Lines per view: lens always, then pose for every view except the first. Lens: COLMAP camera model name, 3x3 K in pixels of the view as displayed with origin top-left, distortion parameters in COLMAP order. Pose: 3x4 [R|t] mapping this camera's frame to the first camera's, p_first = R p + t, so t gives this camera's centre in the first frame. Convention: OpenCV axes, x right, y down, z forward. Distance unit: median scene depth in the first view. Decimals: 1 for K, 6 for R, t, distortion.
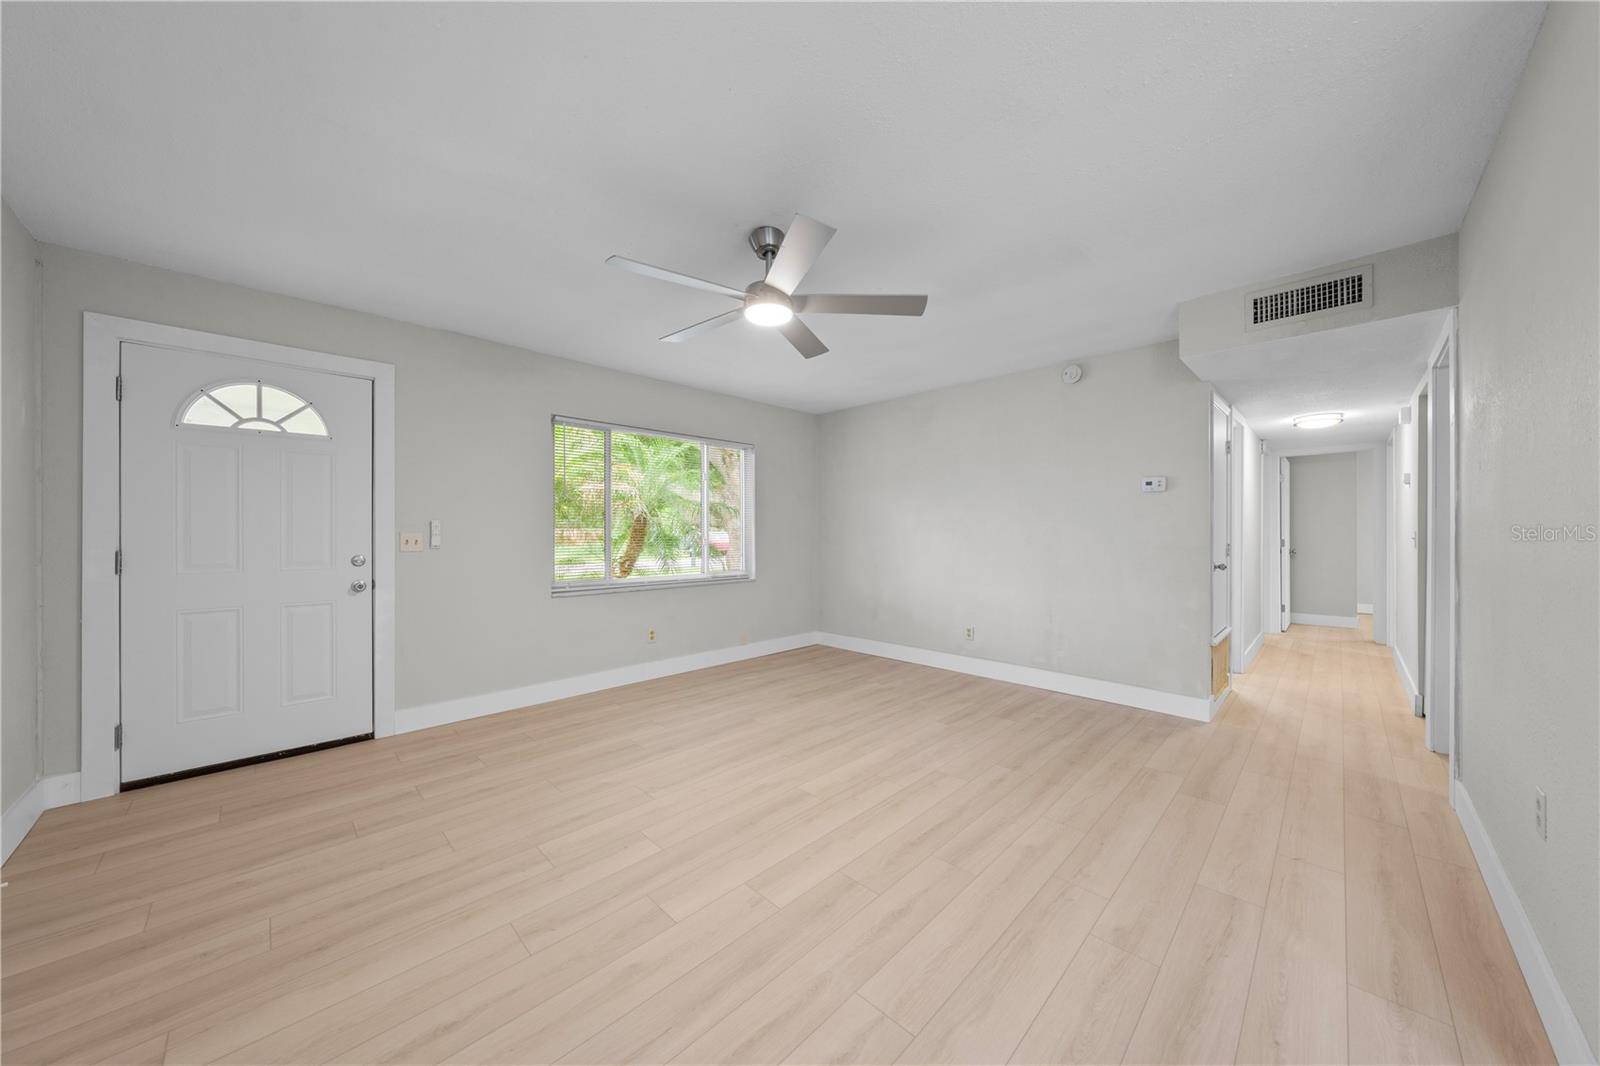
lens RADIAL K [[539.4, 0, 801.5], [0, 539.4, 533.9], [0, 0, 1]] dist [-0.001748, -0.000234]
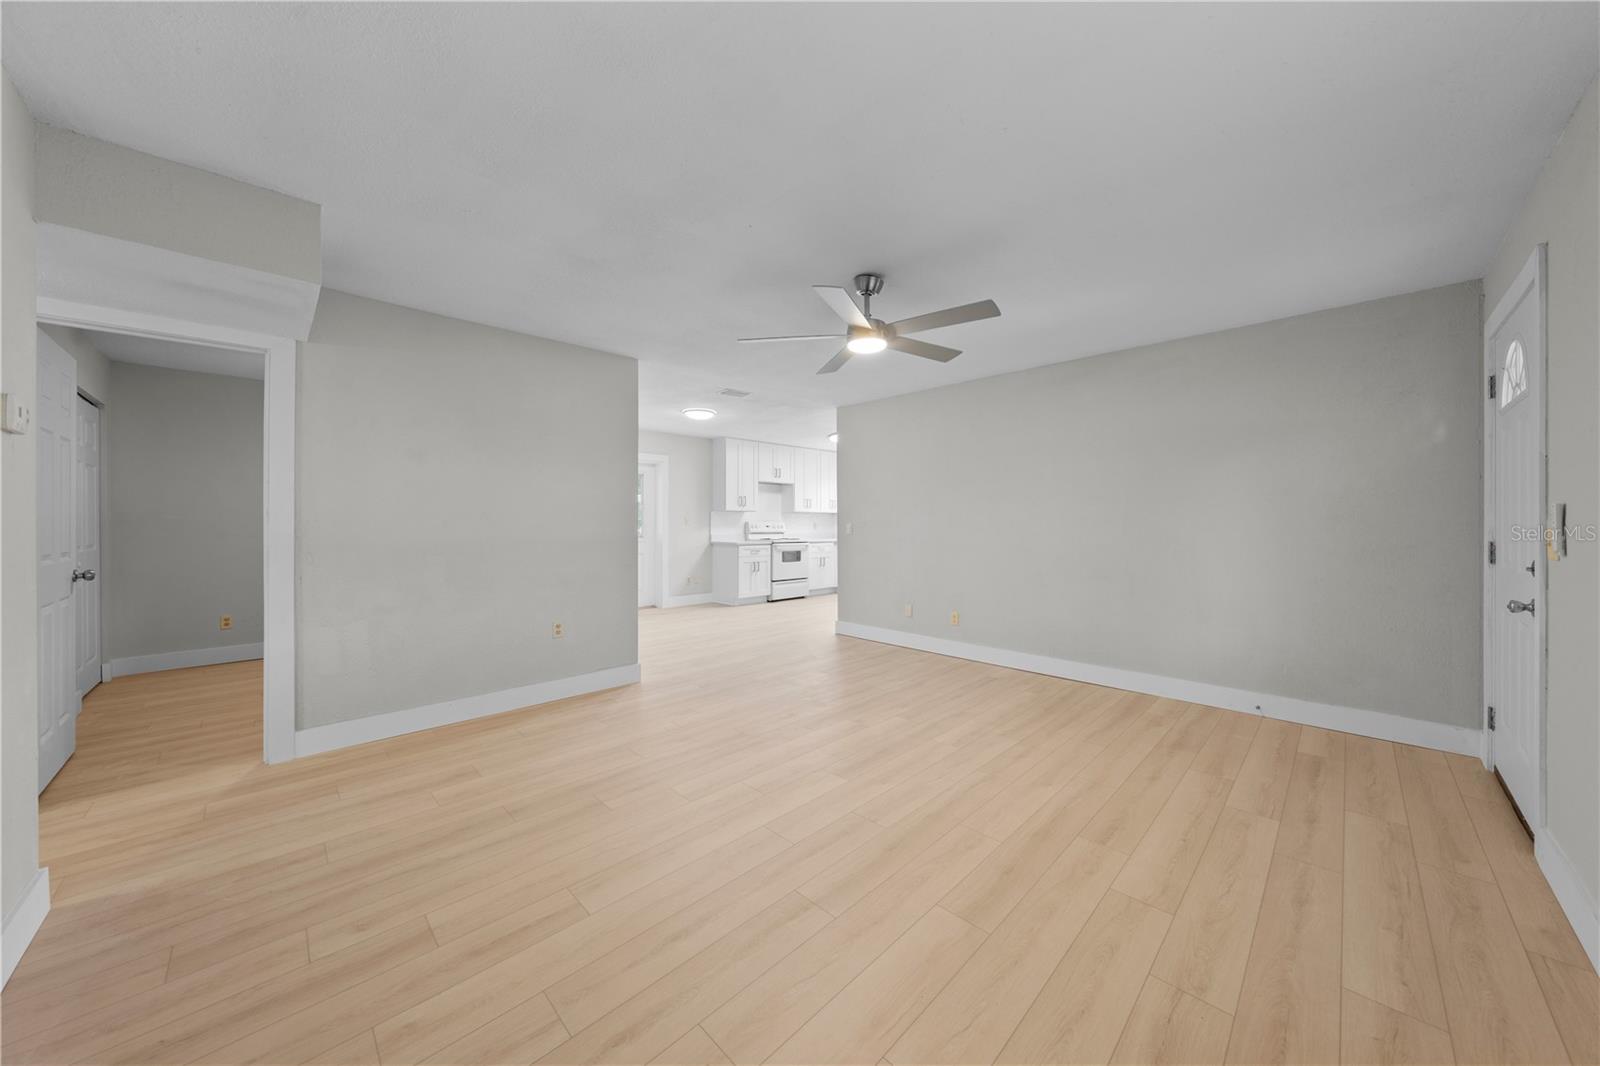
lens RADIAL K [[543.3, 0, 801.2], [0, 543.3, 527.8], [0, 0, 1]] dist [-0.001682, -0.000093]
pose [[-0.999959, 0.002555, 0.008644, 0.058674], [0.002671, 0.999907, 0.013365, -0.011328], [-0.008609, 0.013388, -0.999873, 1.671575]]
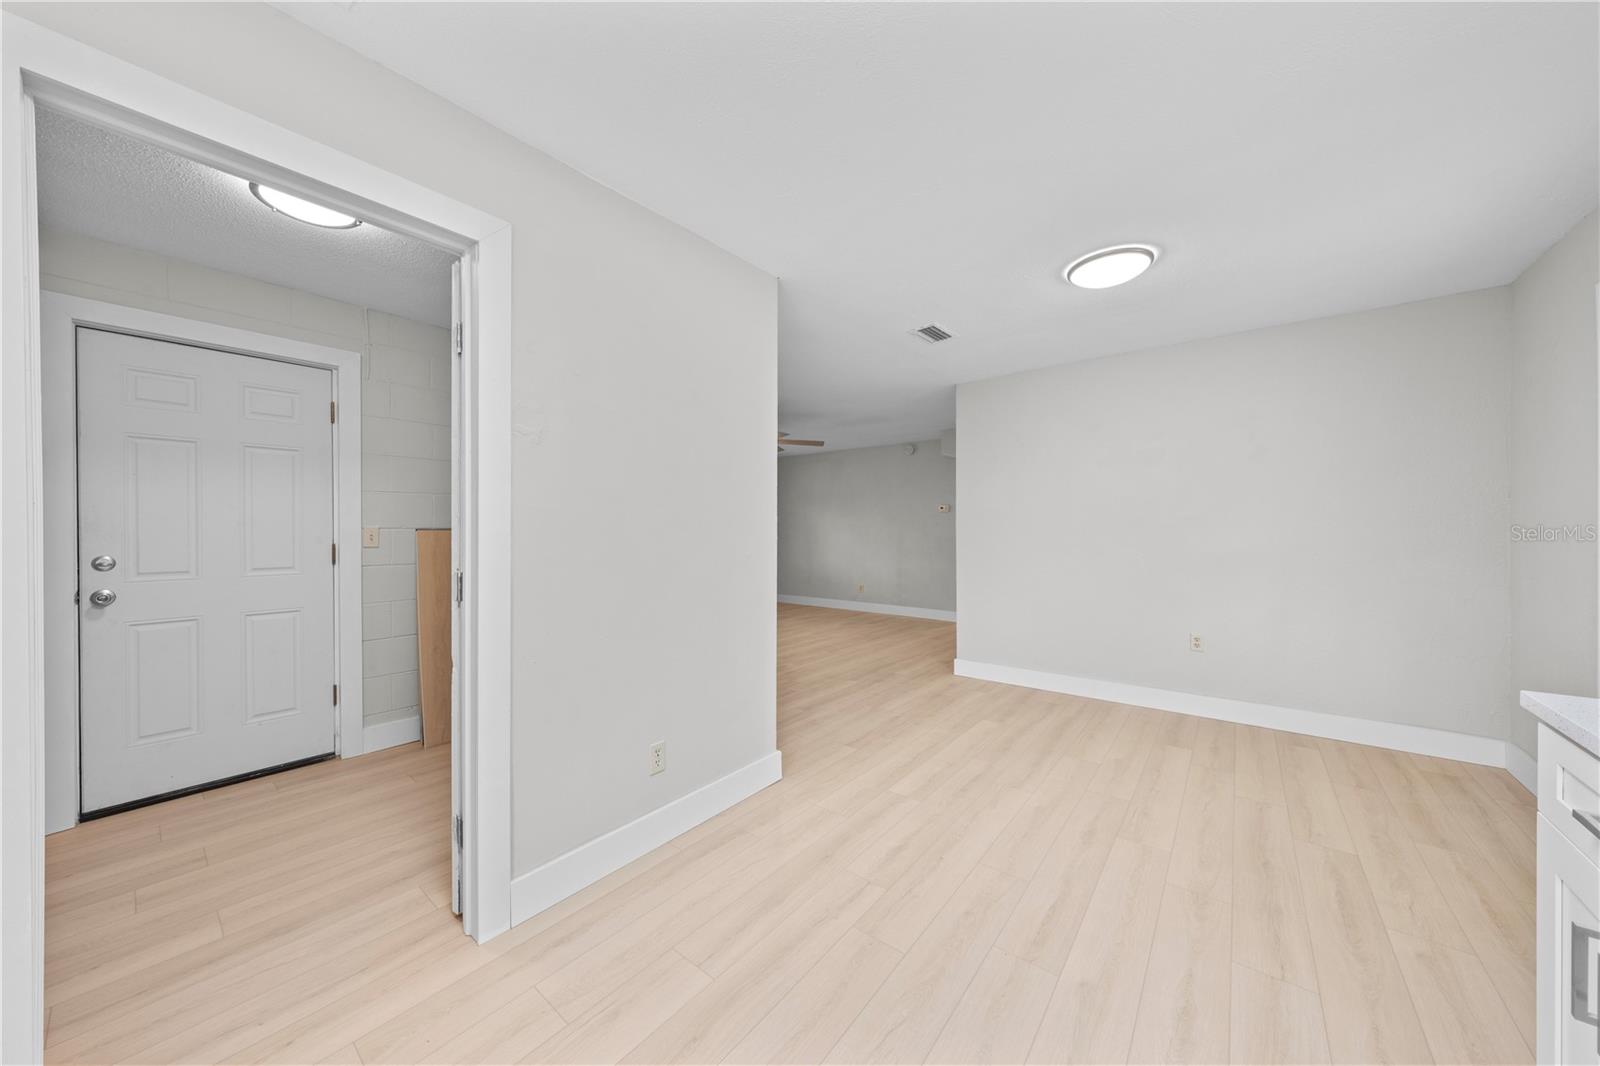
lens RADIAL K [[539.4, 0, 801.5], [0, 539.4, 533.9], [0, 0, 1]] dist [-0.001748, -0.000234]
pose [[0.994637, -0.003436, 0.103366, -0.103646], [0.002925, 0.999983, 0.005091, -0.010607], [-0.103382, -0.004761, 0.994630, -1.143292]]
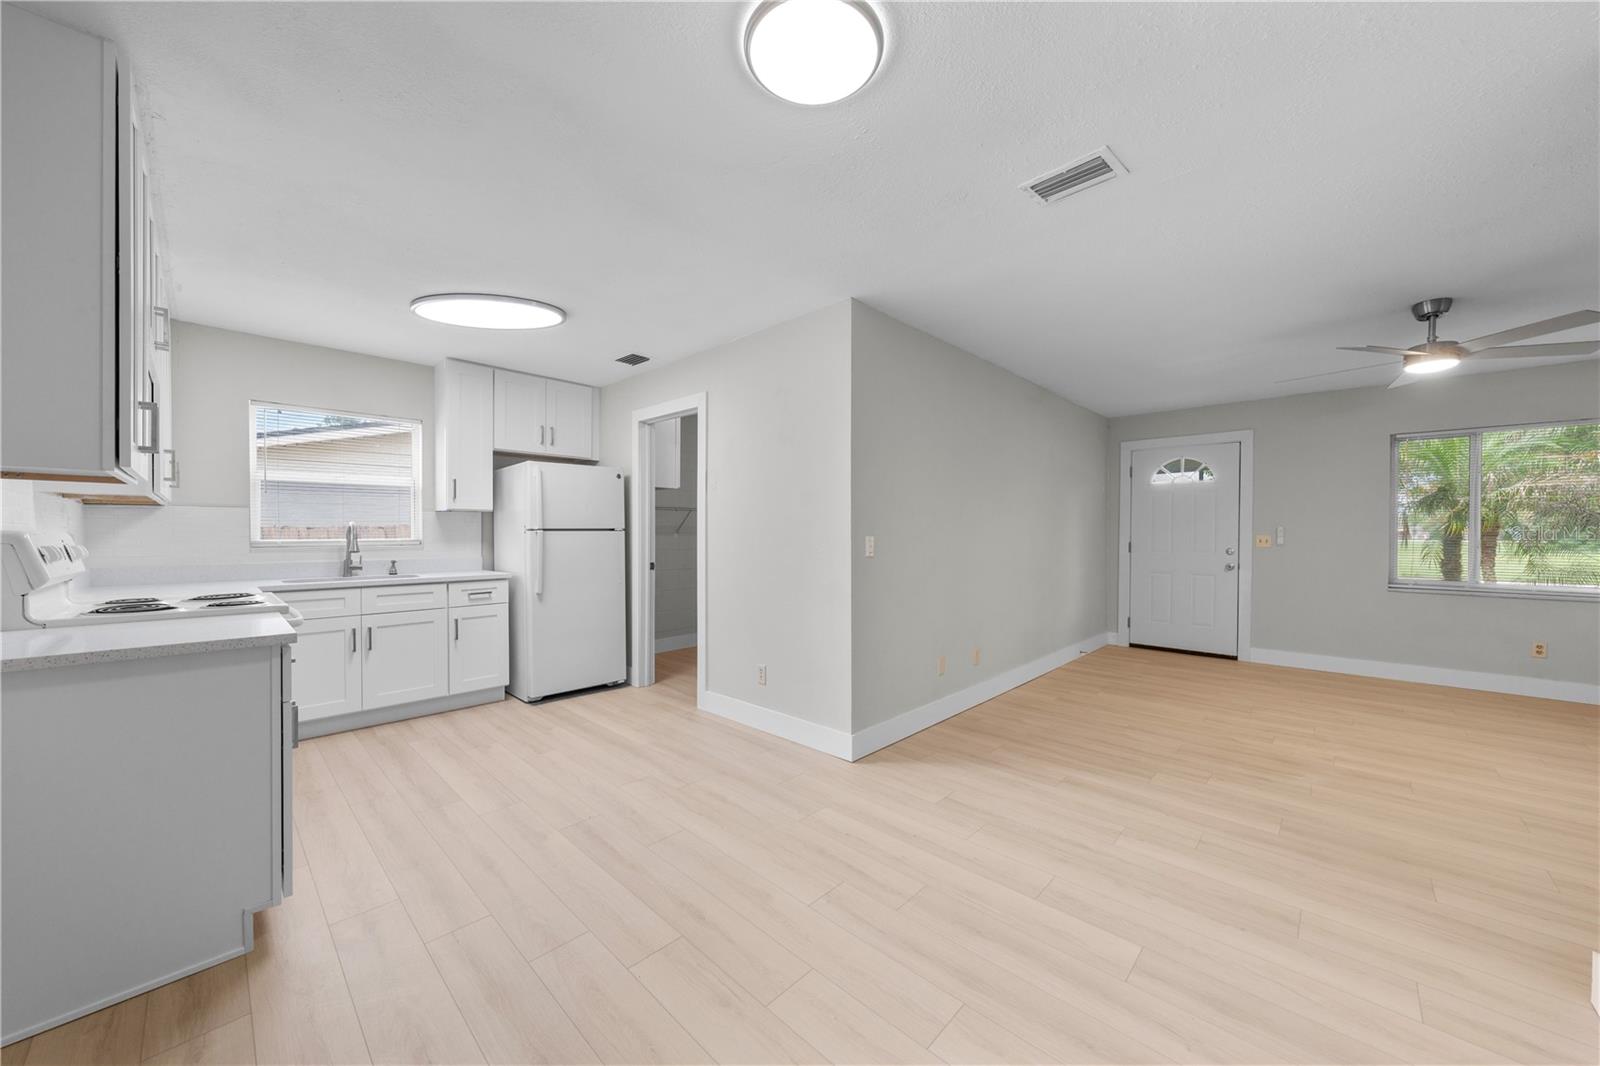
lens RADIAL K [[573.7, 0, 802.9], [0, 573.7, 537.3], [0, 0, 1]] dist [-0.001115, 0.000030]
pose [[0.022626, 0.009483, -0.999699, 0.945967], [-0.003233, 0.999950, 0.009412, -0.007753], [0.999739, 0.003019, 0.022656, -0.377863]]
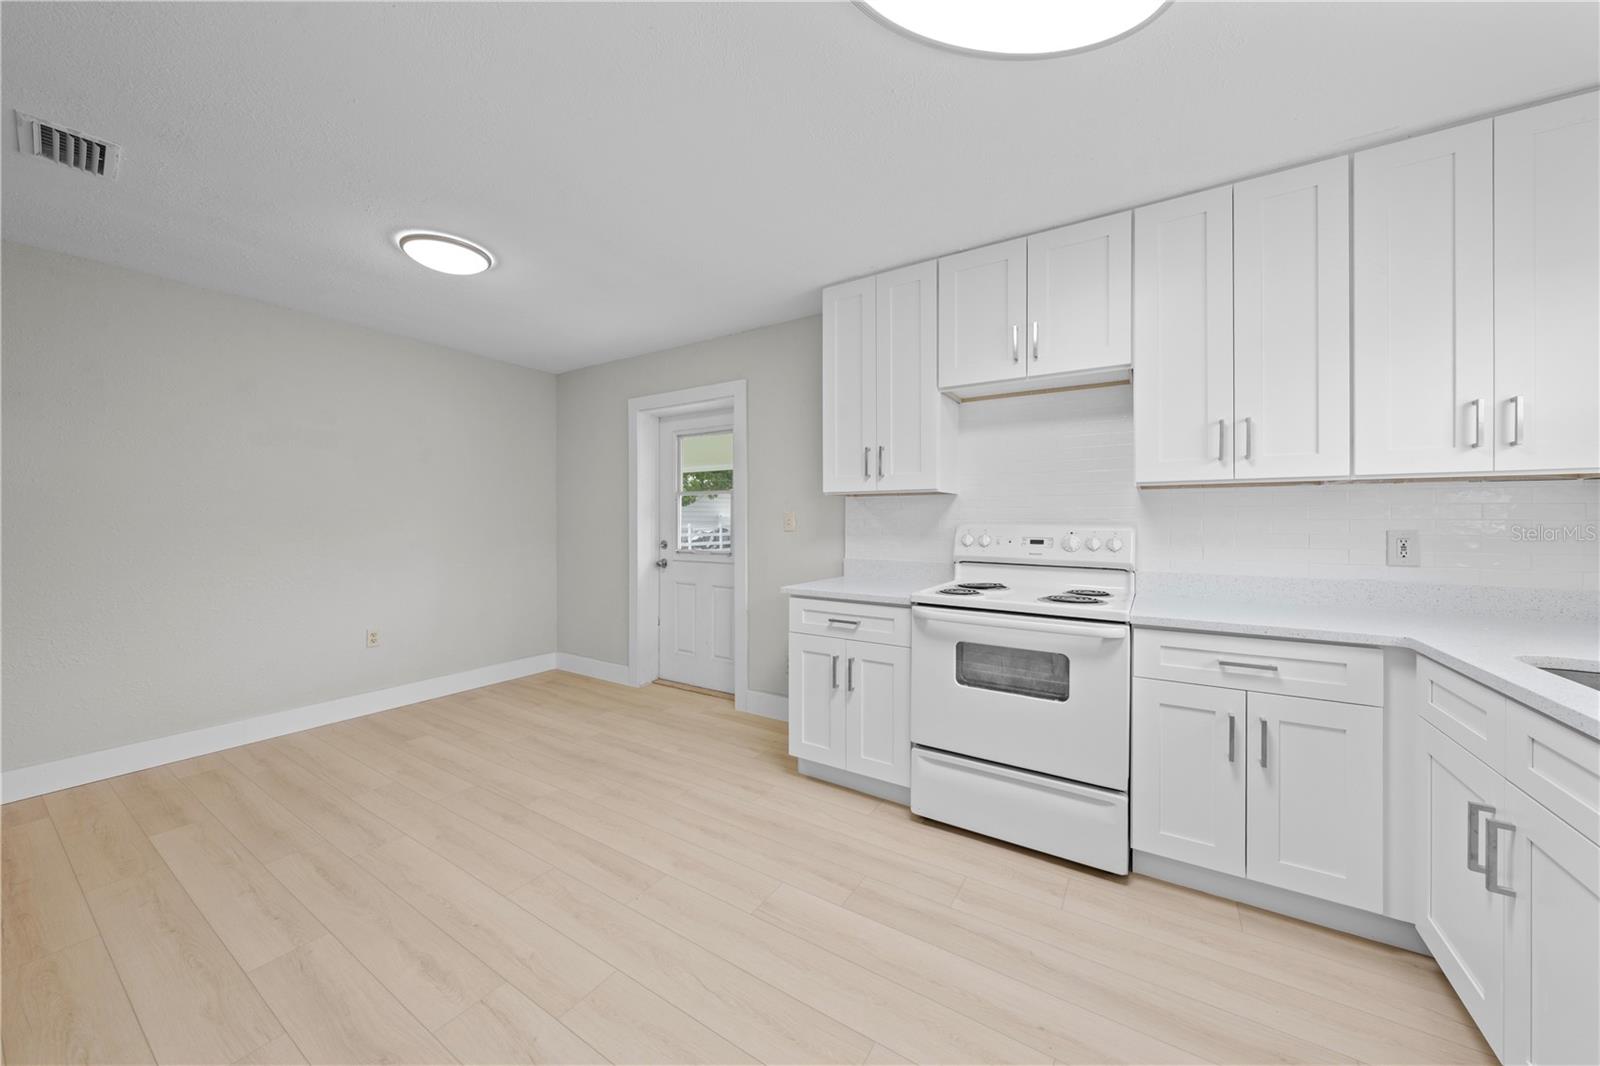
lens RADIAL K [[560.6, 0, 801.1], [0, 560.6, 522.2], [0, 0, 1]] dist [0.000791, 0.000082]
pose [[-0.217588, 0.002396, 0.976038, -0.482535], [0.000127, 0.999997, -0.002427, -0.007874], [-0.976041, -0.000404, -0.217587, -0.697033]]
